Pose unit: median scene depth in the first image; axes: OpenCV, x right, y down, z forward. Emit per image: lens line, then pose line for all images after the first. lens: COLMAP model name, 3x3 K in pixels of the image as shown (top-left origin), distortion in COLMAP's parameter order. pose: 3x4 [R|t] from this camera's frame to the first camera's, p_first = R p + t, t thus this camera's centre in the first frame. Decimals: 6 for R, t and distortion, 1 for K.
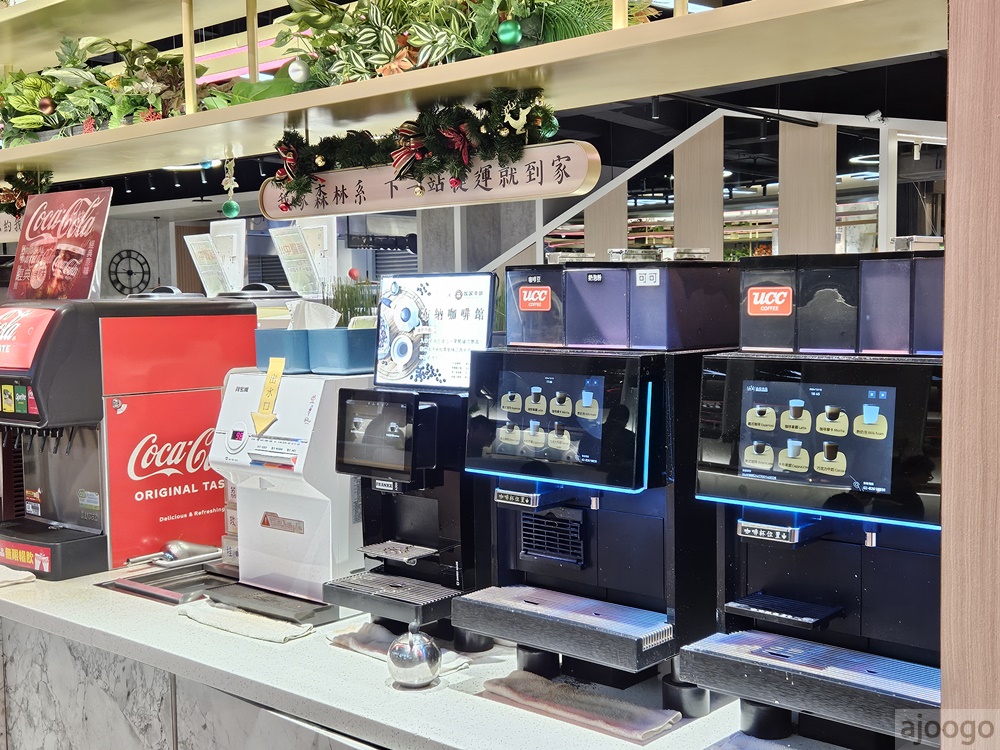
lens RADIAL K [[1187.0, 0, 500.2], [0, 1187.0, 376.5], [0, 0, 1]] dist [-0.011226, 0.000000]
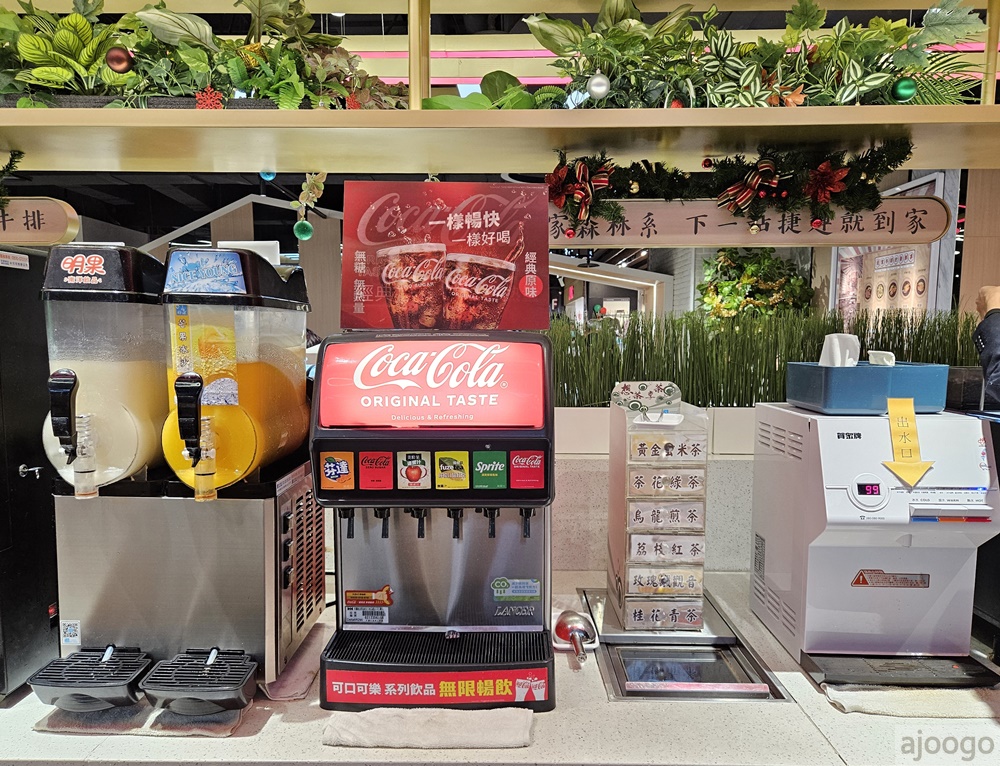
lens RADIAL K [[752.4, 0, 474.0], [0, 752.4, 402.8], [0, 0, 1]] dist [0.006692, 0.006804]
pose [[0.777652, -0.046088, 0.627004, -0.683453], [0.030537, 0.998901, 0.035551, -0.036497], [-0.627954, -0.008499, 0.778204, 0.649051]]
